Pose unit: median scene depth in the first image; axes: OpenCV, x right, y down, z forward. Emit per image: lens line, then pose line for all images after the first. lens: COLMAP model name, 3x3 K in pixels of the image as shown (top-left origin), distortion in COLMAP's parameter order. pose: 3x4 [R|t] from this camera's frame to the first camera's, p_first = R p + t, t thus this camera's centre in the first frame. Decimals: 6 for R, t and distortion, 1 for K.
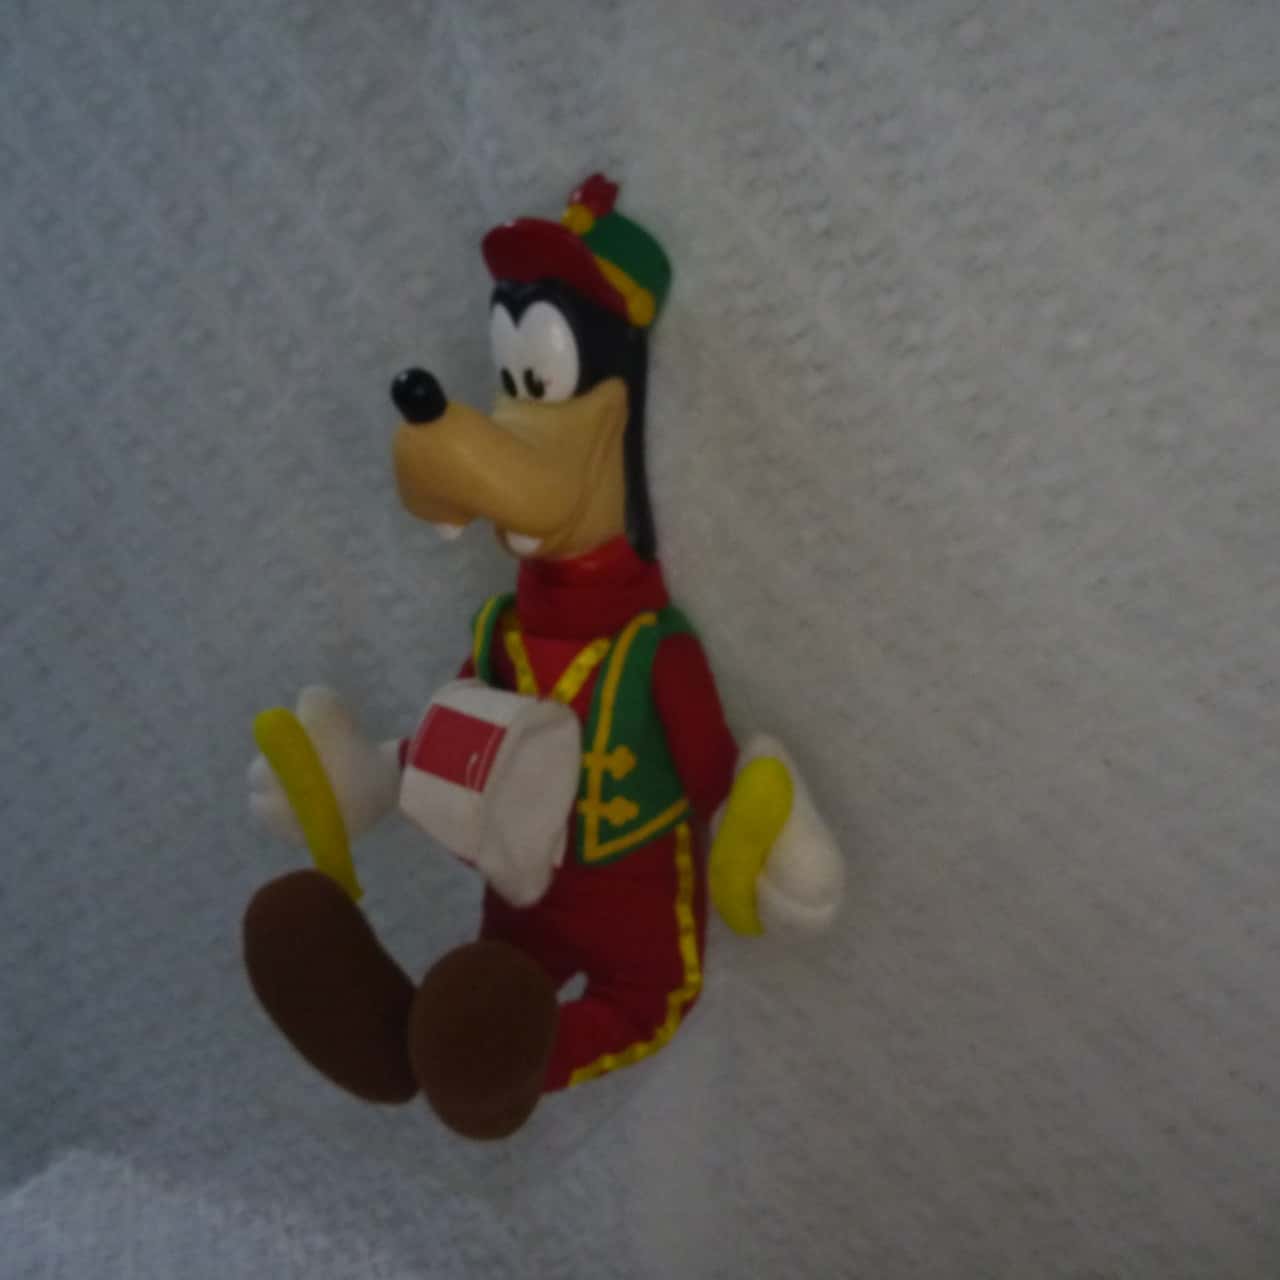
lens RADIAL K [[1534.1, 0, 640.0], [0, 1534.1, 640.0], [0, 0, 1]] dist [-0.008824, 0.038164]
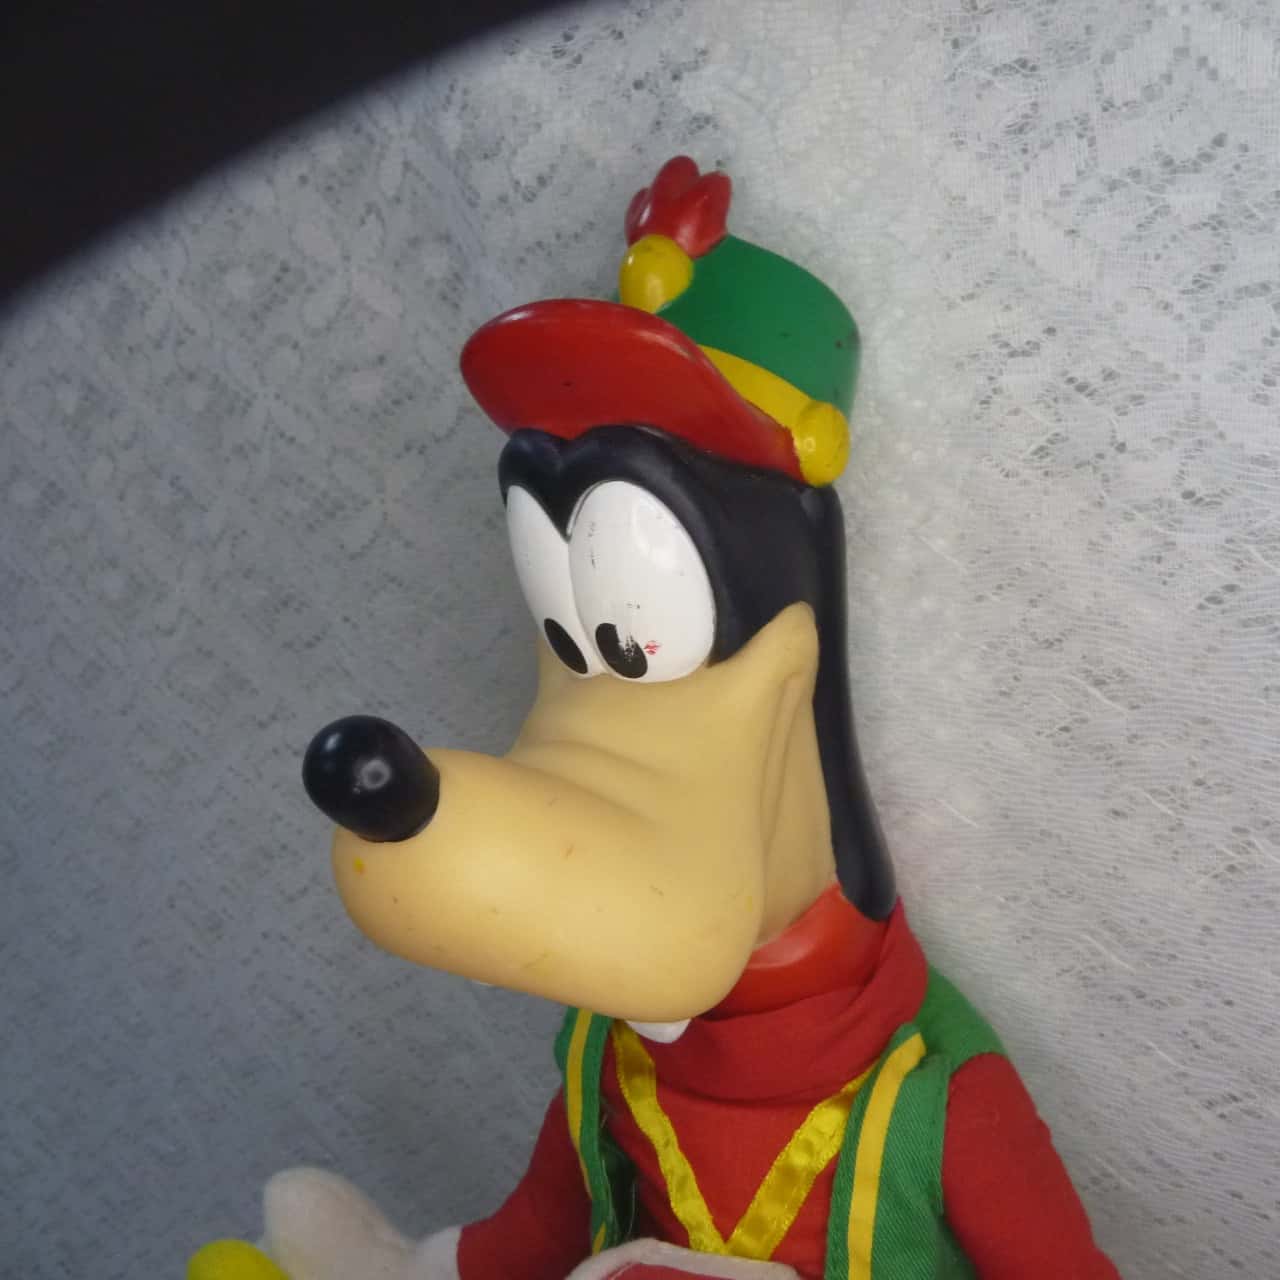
lens RADIAL K [[1534.1, 0, 640.0], [0, 1534.1, 640.0], [0, 0, 1]] dist [-0.008824, 0.038164]
pose [[0.988618, -0.145342, -0.038857, -0.042973], [0.147361, 0.987527, 0.055452, -0.186624], [0.030313, -0.060547, 0.997705, 0.519045]]
